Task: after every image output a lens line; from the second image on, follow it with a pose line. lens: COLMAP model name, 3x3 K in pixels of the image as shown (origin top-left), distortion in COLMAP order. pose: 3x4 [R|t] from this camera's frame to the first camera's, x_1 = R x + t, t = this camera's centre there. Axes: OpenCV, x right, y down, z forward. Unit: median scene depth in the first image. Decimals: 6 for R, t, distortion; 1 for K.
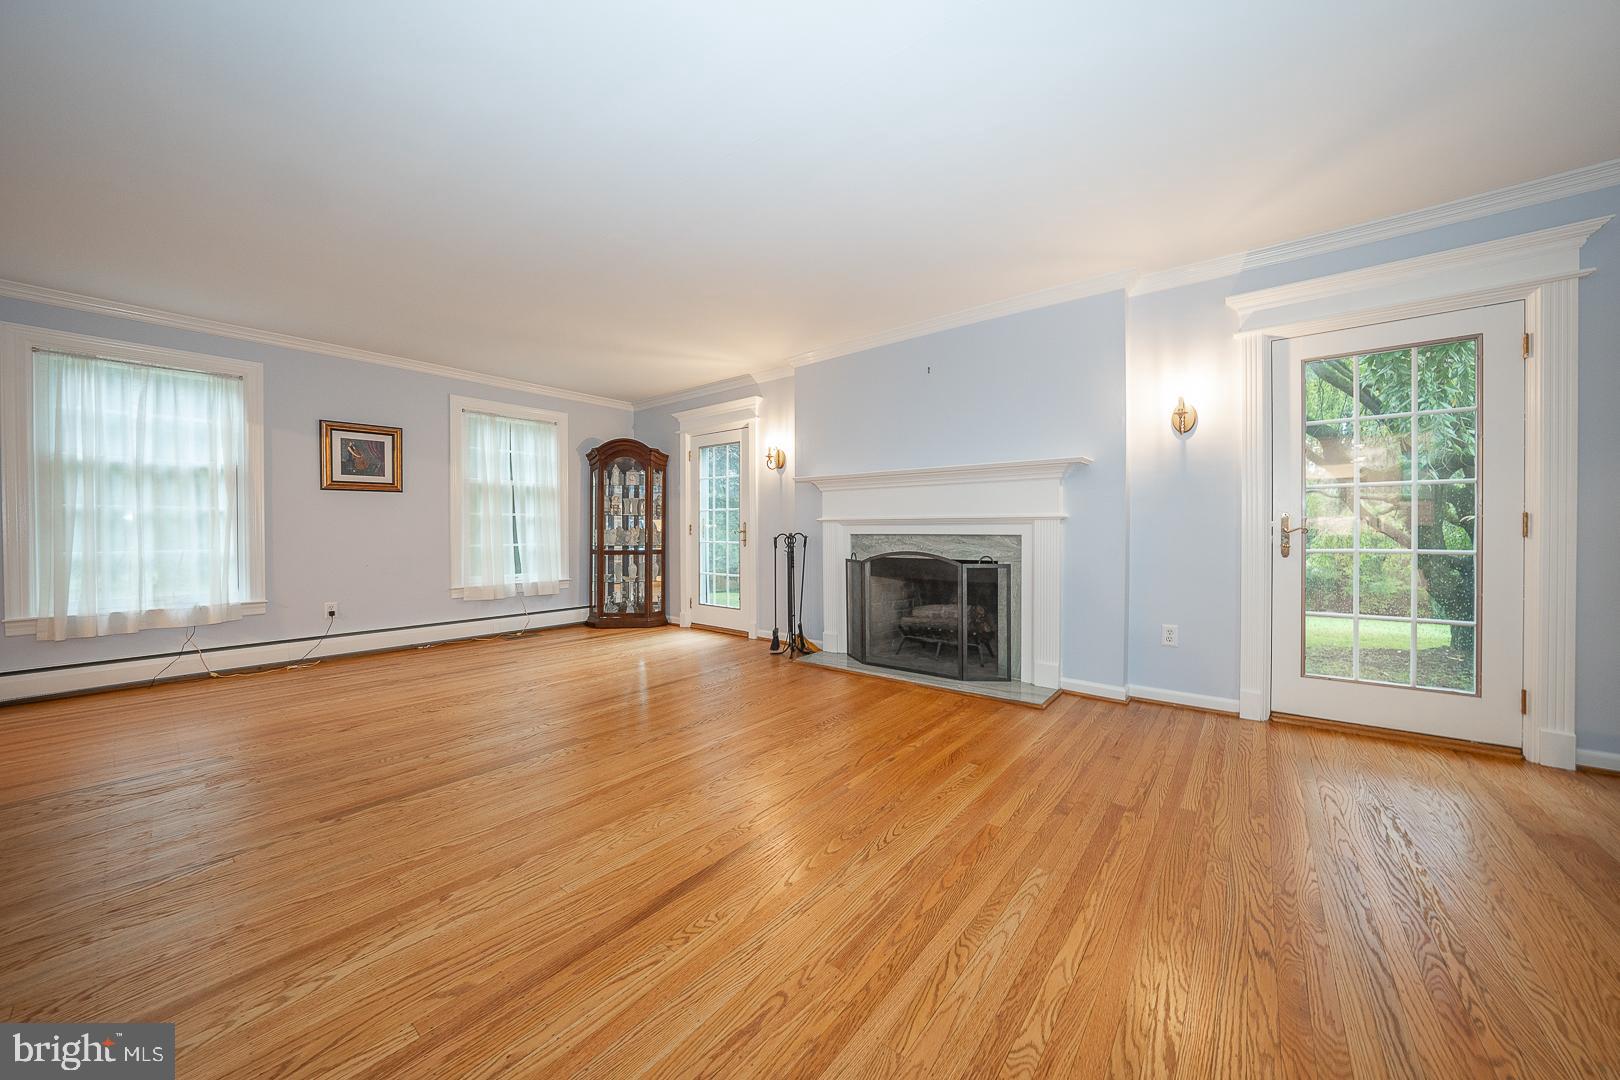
lens RADIAL K [[559.5, 0, 814.4], [0, 559.5, 537.1], [0, 0, 1]] dist [-0.028214, 0.006562]
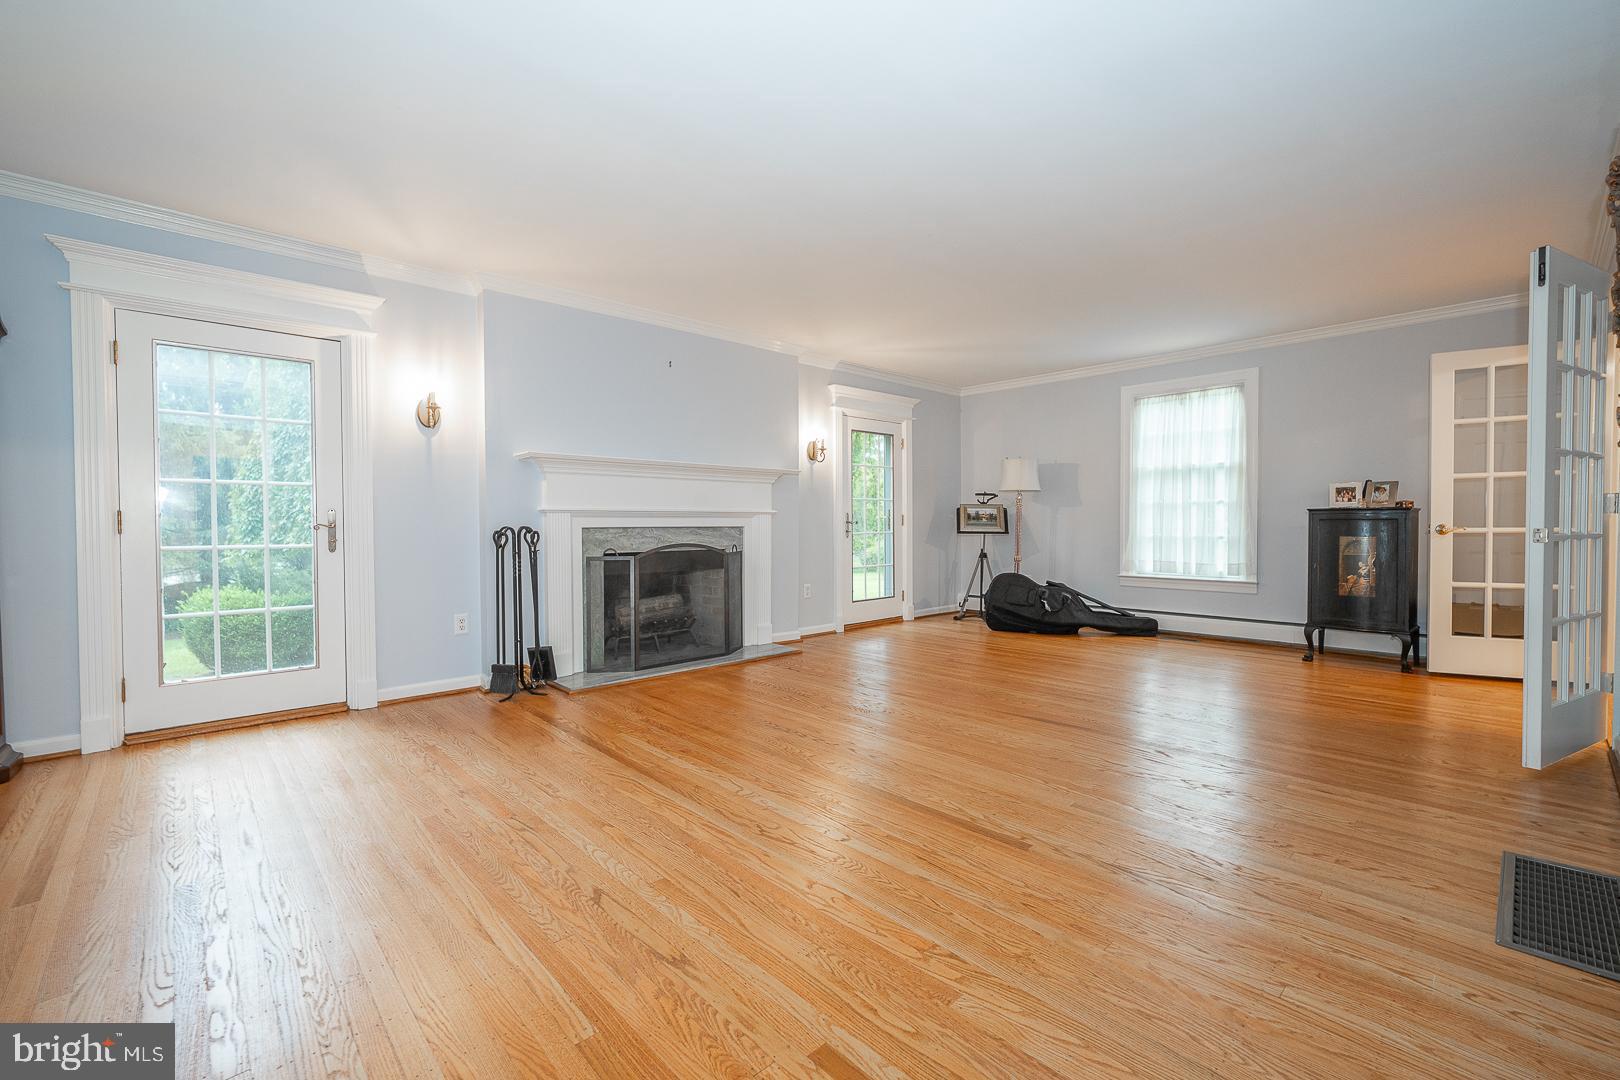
lens RADIAL K [[678.8, 0, 810.0], [0, 678.8, 540.0], [0, 0, 1]] dist [0.001401, 0.000105]
pose [[0.144917, -0.025301, 0.989120, -1.088311], [0.013233, 0.999633, 0.023631, -0.007420], [-0.989355, 0.009665, 0.145199, 0.633152]]
